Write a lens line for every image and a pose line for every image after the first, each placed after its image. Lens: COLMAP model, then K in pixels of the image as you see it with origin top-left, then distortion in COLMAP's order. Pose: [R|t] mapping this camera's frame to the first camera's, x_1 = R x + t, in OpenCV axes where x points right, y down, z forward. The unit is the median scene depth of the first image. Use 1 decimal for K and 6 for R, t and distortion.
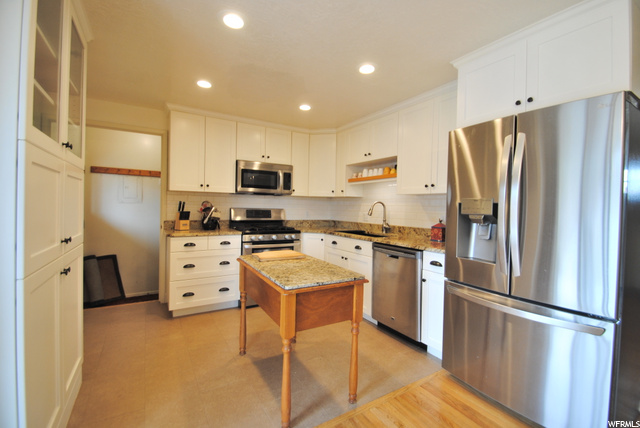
lens RADIAL K [[282.6, 0, 319.2], [0, 282.6, 210.6], [0, 0, 1]] dist [-0.000976, -0.000117]
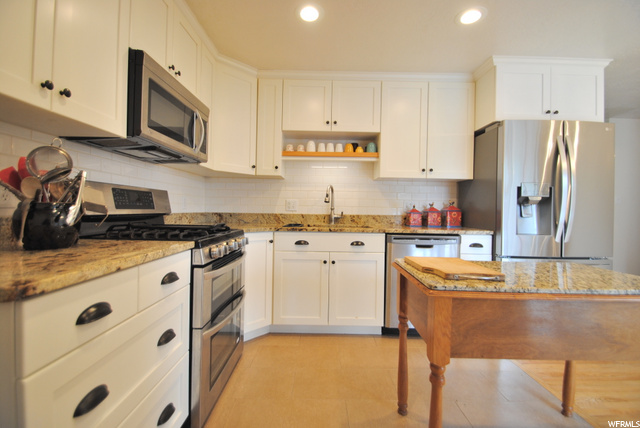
lens RADIAL K [[282.6, 0, 319.2], [0, 282.6, 210.6], [0, 0, 1]] dist [-0.000976, -0.000117]
pose [[0.514139, -0.017052, 0.857537, -0.511331], [0.004240, 0.999841, 0.017340, 0.026504], [-0.857696, -0.005279, 0.514129, 0.639506]]
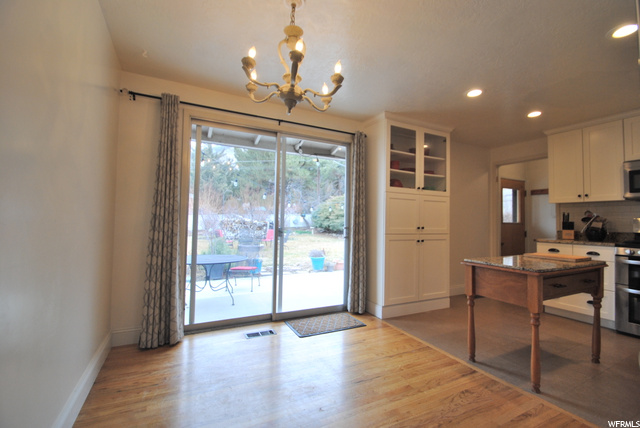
lens RADIAL K [[282.6, 0, 319.2], [0, 282.6, 210.6], [0, 0, 1]] dist [-0.000976, -0.000117]
pose [[-0.078681, -0.059160, -0.995143, 0.667153], [-0.034727, 0.997794, -0.056571, 0.053931], [0.996295, 0.030108, -0.080562, 0.146735]]
